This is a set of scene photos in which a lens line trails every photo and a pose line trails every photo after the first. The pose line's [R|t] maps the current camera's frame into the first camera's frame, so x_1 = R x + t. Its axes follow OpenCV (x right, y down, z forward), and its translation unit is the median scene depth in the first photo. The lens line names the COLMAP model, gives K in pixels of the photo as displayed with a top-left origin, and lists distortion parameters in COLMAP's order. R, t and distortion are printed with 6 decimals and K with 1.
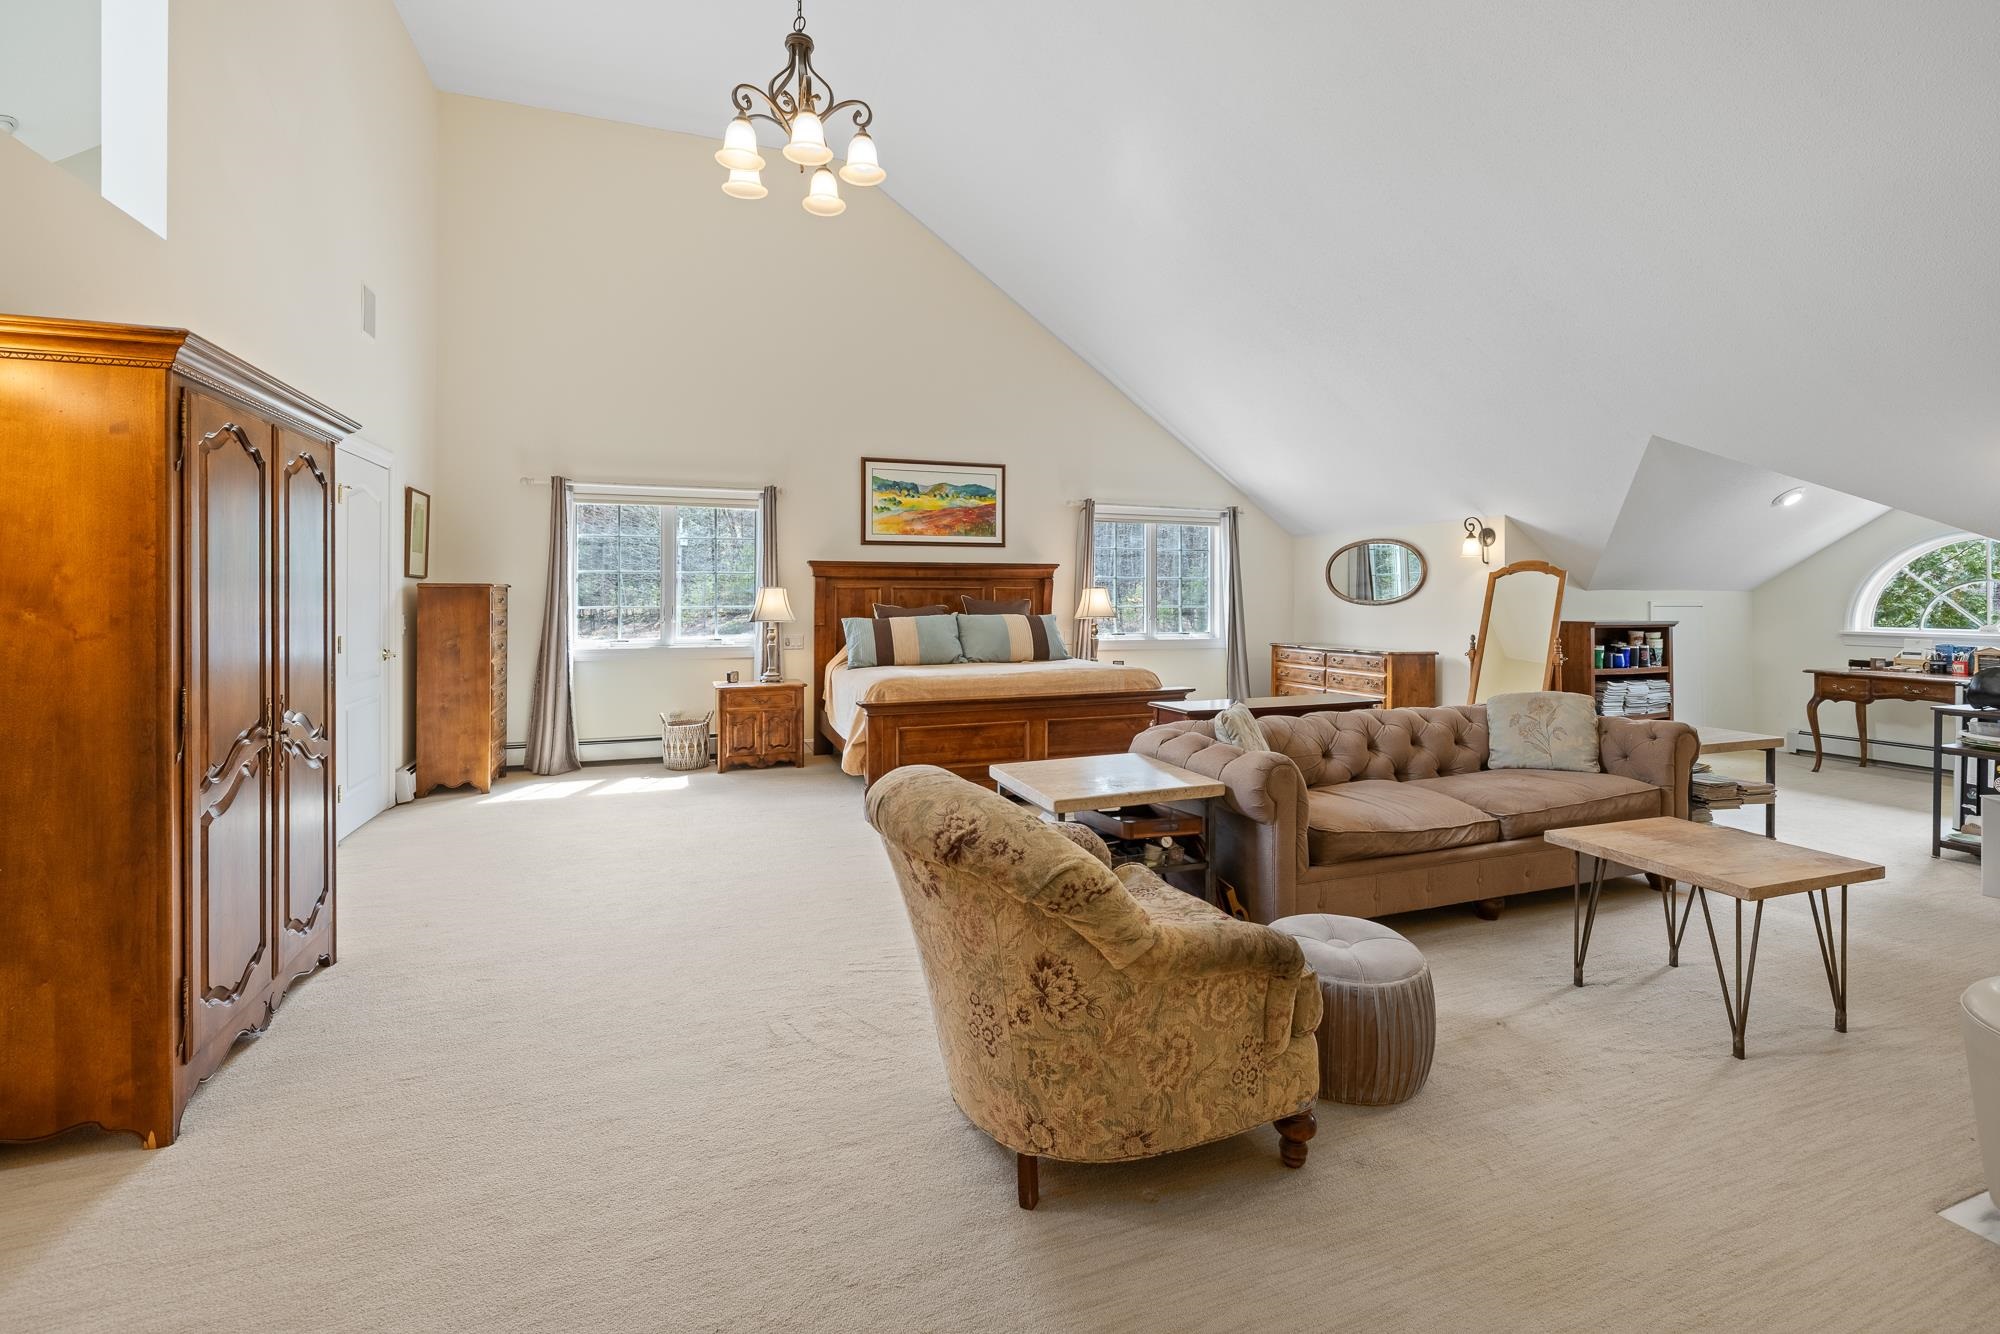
lens RADIAL K [[873.3, 0, 998.7], [0, 873.3, 595.8], [0, 0, 1]] dist [0.000364, -0.000014]
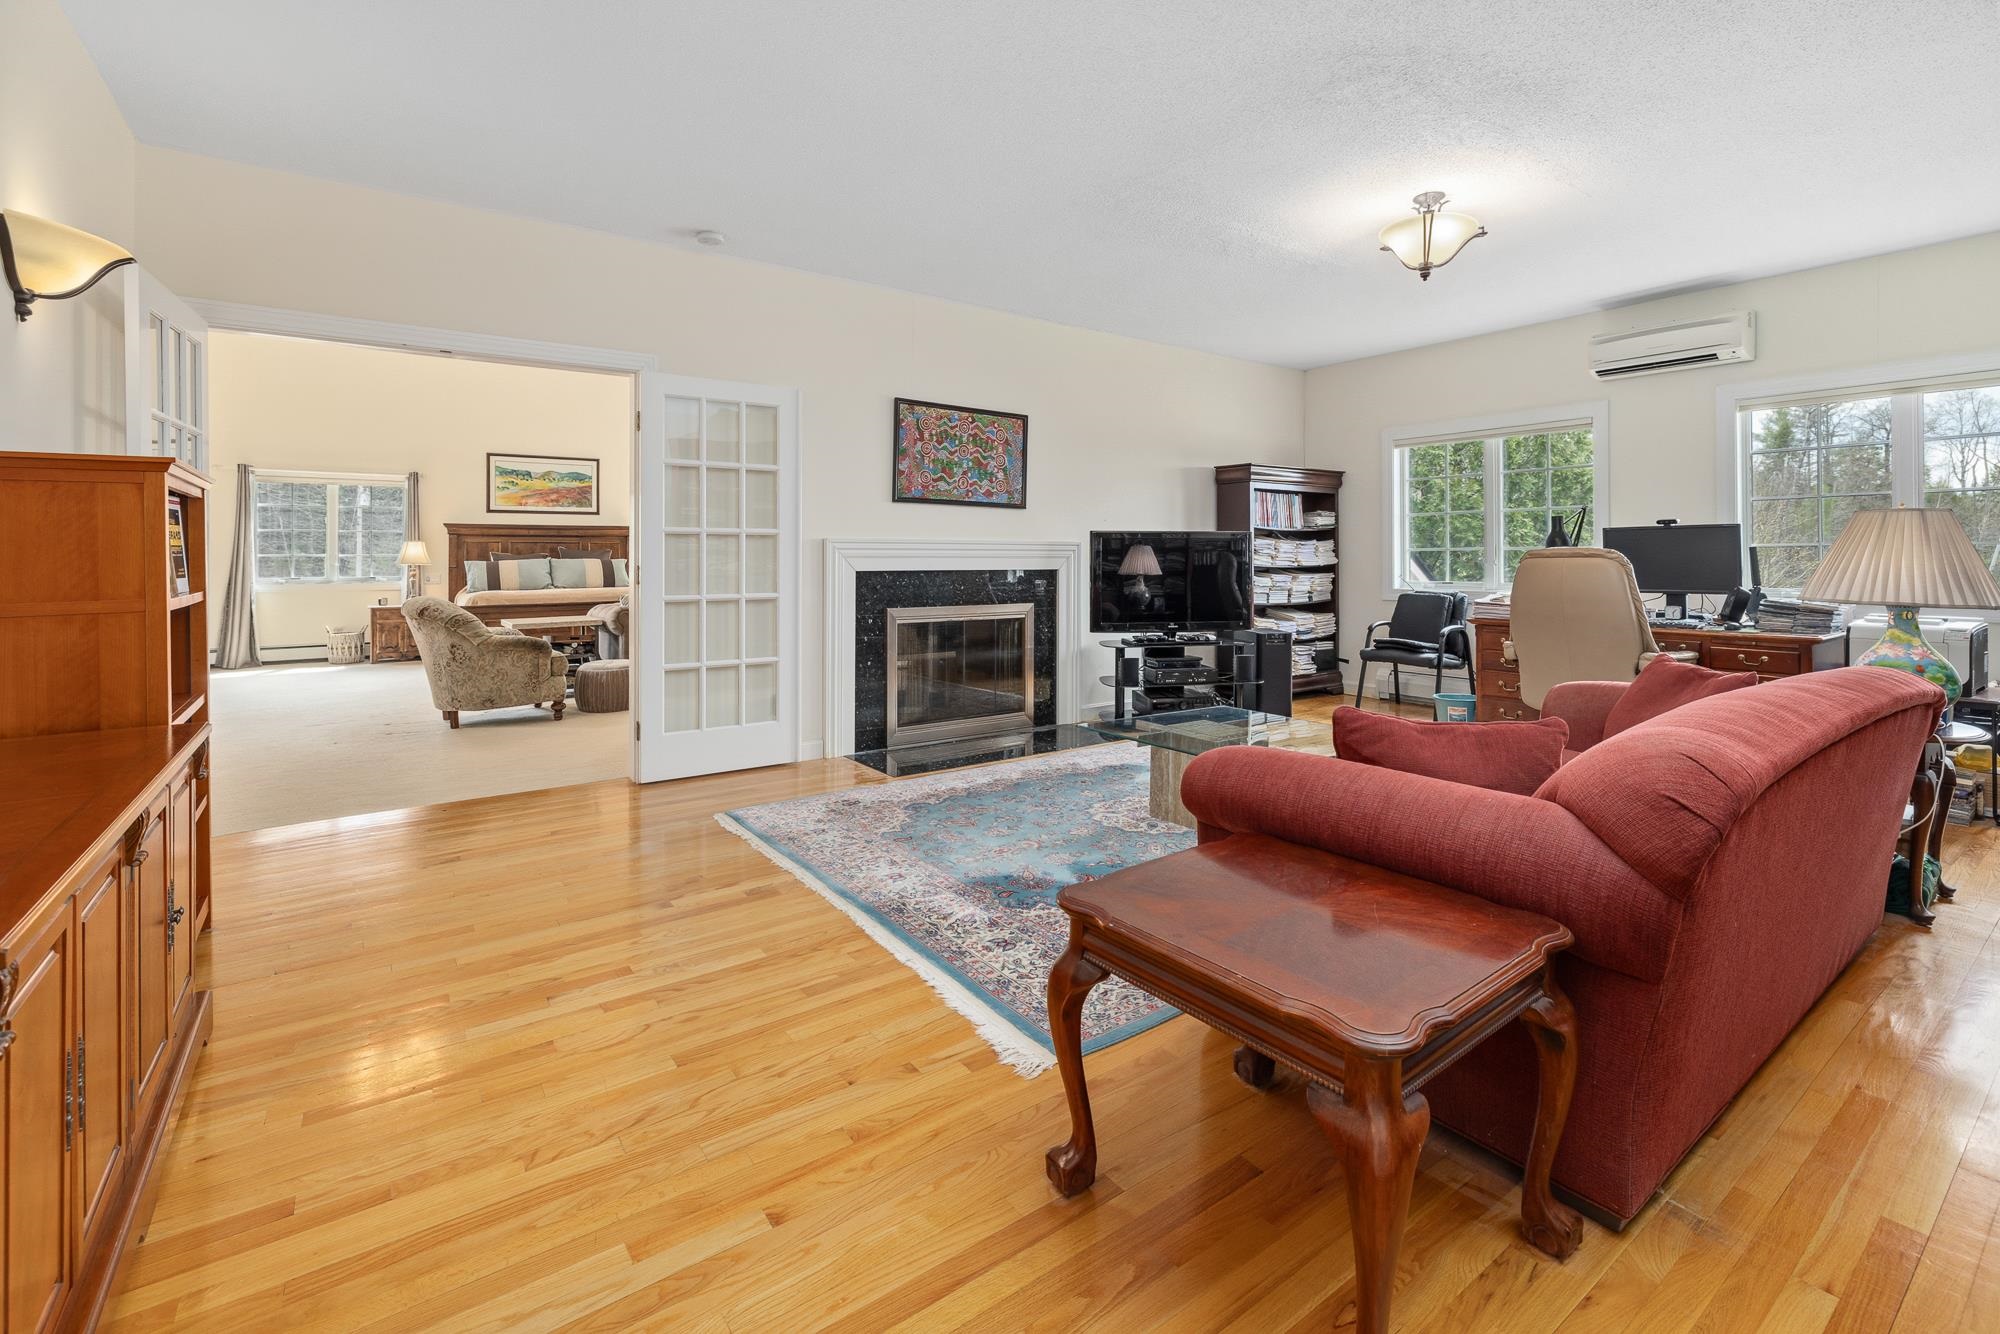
lens RADIAL K [[873.3, 0, 990.5], [0, 873.3, 556.4], [0, 0, 1]] dist [0.000364, -0.000014]
pose [[0.963462, -0.004234, 0.267813, 0.275076], [0.005919, 0.999967, -0.005484, 0.028975], [-0.267781, 0.006869, 0.963455, -0.661228]]
